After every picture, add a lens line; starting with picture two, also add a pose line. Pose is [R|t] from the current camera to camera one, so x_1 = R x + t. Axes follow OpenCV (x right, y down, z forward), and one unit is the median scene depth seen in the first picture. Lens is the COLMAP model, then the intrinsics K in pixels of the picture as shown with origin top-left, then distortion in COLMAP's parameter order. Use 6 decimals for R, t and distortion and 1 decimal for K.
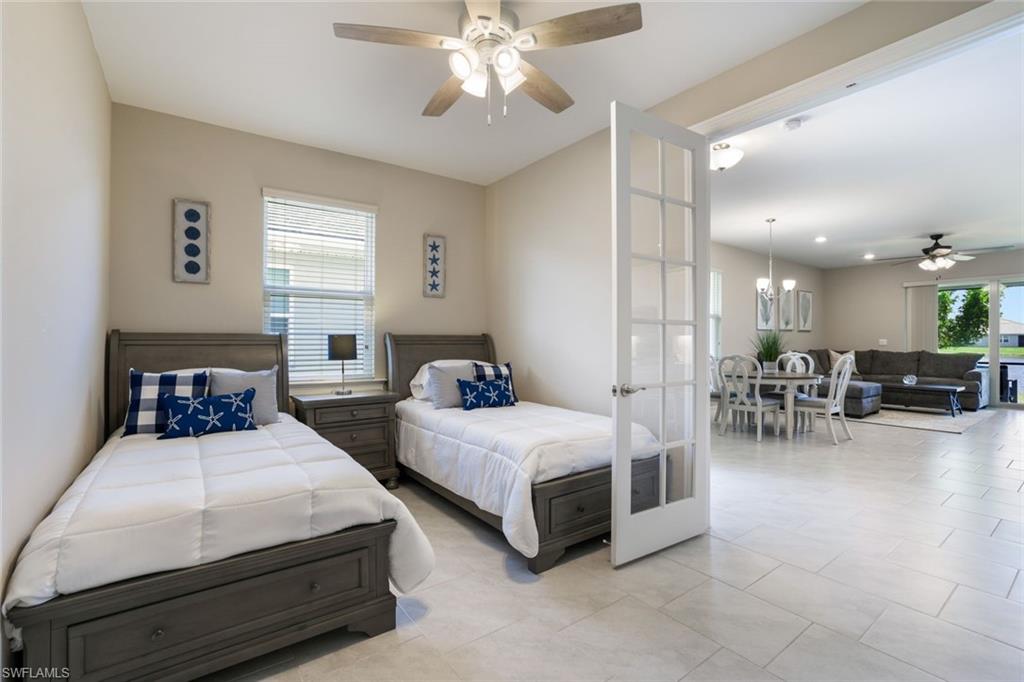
lens RADIAL K [[446.5, 0, 502.7], [0, 446.5, 339.1], [0, 0, 1]] dist [-0.016482, 0.004284]
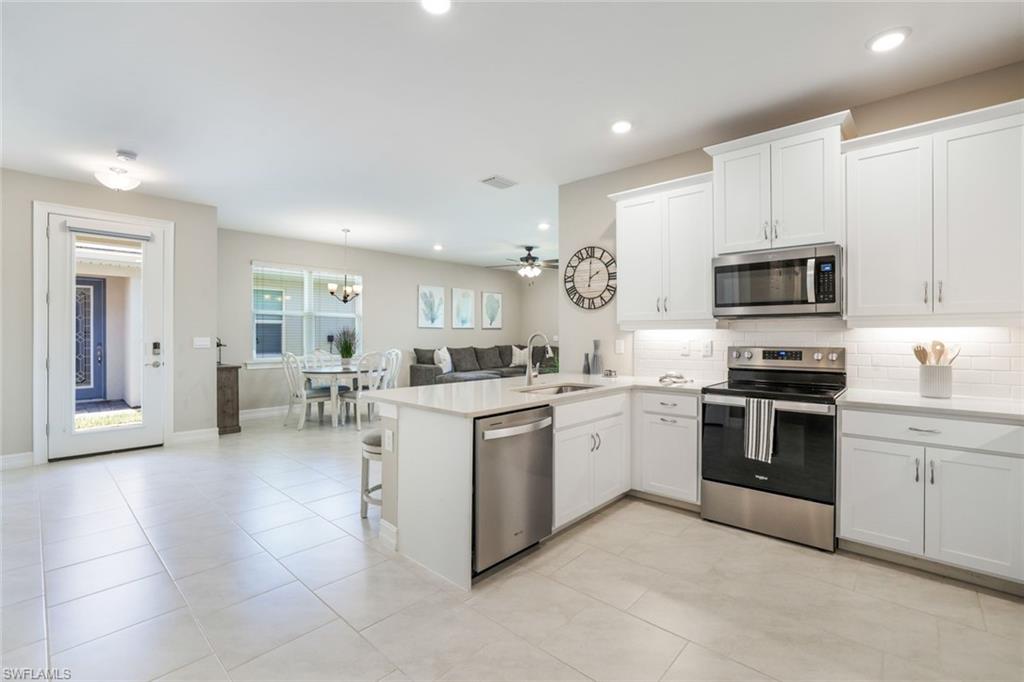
lens RADIAL K [[461.4, 0, 520.2], [0, 461.4, 332.6], [0, 0, 1]] dist [0.000075, 0.004070]
pose [[0.983161, -0.001612, 0.182733, 0.681834], [0.002056, 0.999995, -0.002241, -0.006766], [-0.182728, 0.002579, 0.983160, -0.177593]]
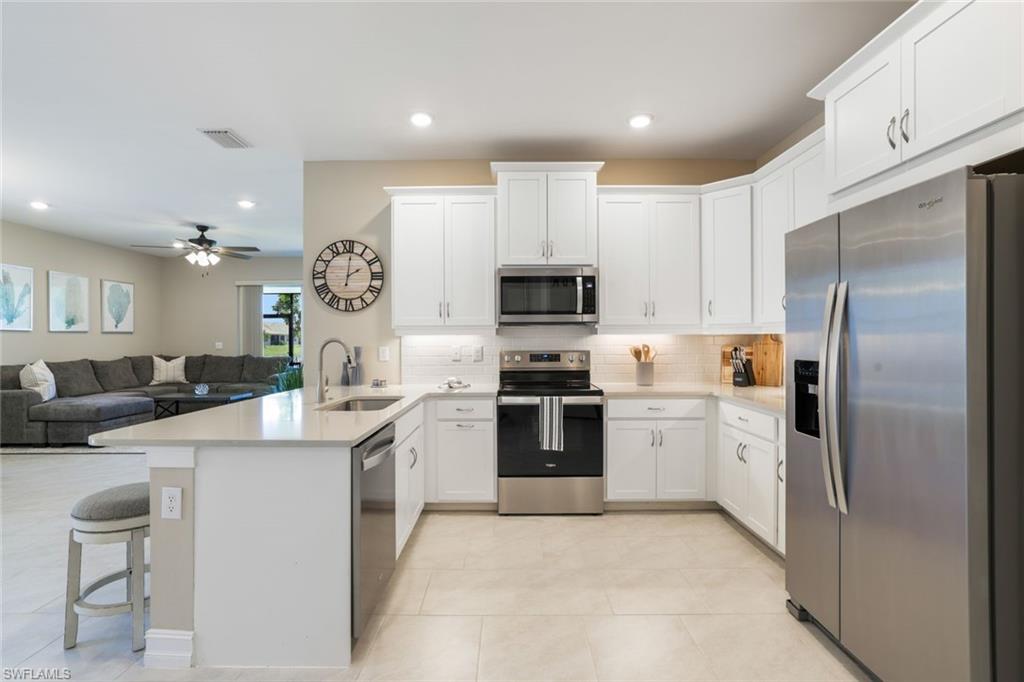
lens RADIAL K [[493.2, 0, 507.9], [0, 493.2, 339.1], [0, 0, 1]] dist [-0.012467, 0.003992]
pose [[0.623016, -0.003180, 0.782202, 0.548049], [0.003511, 0.999993, 0.001269, -0.007099], [-0.782201, 0.001956, 0.623023, -0.090182]]
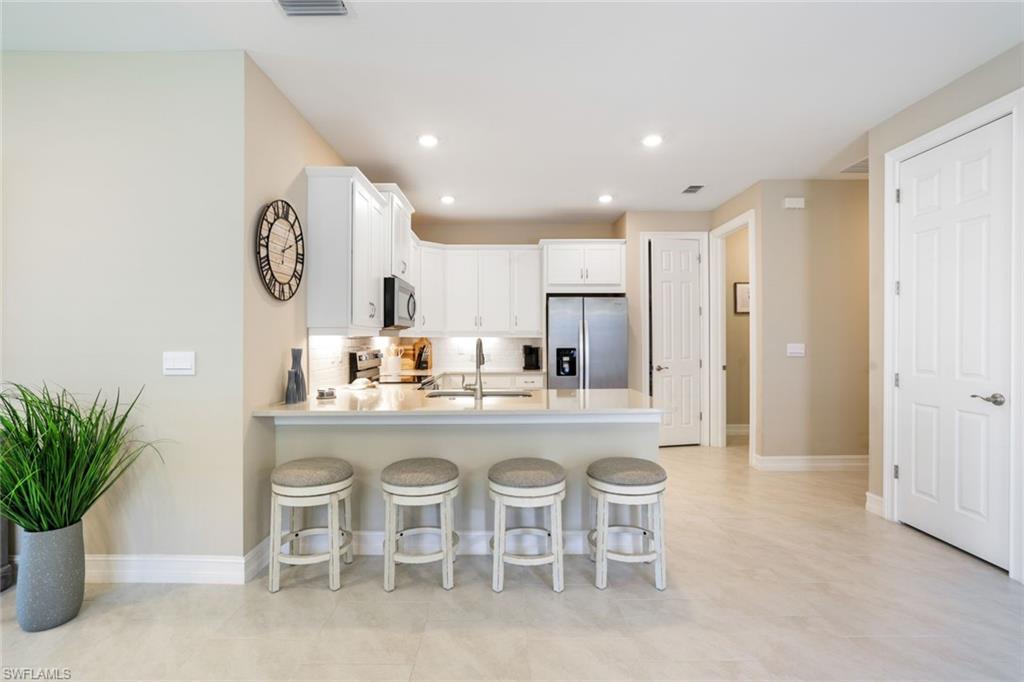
lens RADIAL K [[493.2, 0, 515.8], [0, 493.2, 342.4], [0, 0, 1]] dist [-0.012467, 0.003992]
pose [[-0.800590, -0.002964, 0.599205, 0.476626], [0.000701, 0.999982, 0.005884, -0.006674], [-0.599212, 0.005131, -0.800574, 0.653459]]
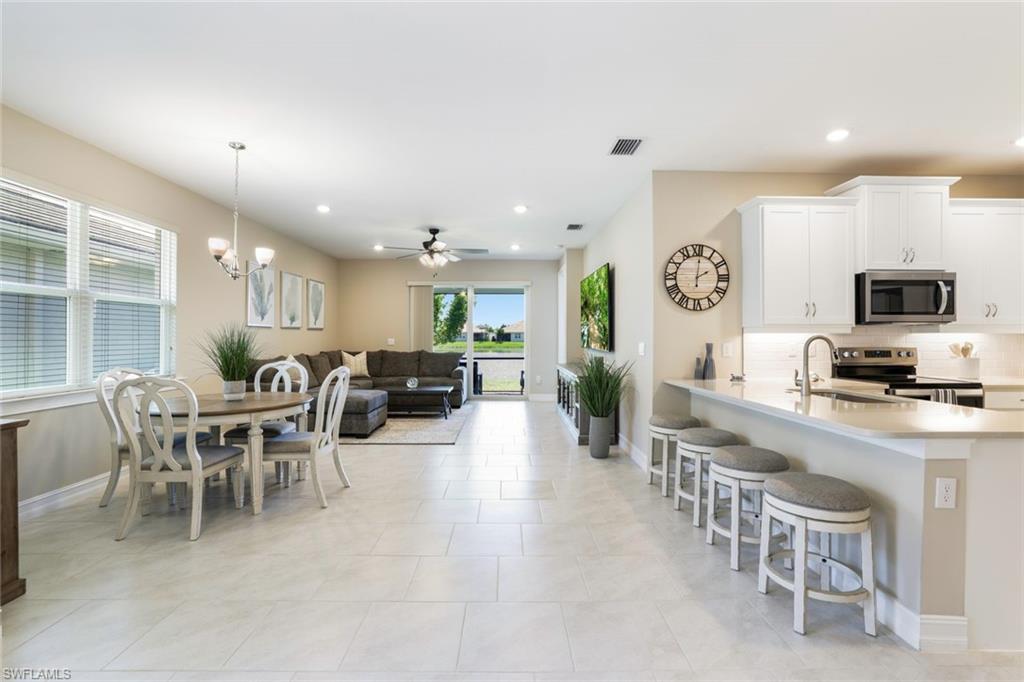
lens RADIAL K [[446.5, 0, 498.2], [0, 446.5, 333.1], [0, 0, 1]] dist [-0.016482, 0.004284]
pose [[0.595456, 0.005311, 0.803370, 0.274760], [-0.000515, 0.999980, -0.006229, -0.007438], [-0.803388, 0.003296, 0.595447, 0.295400]]
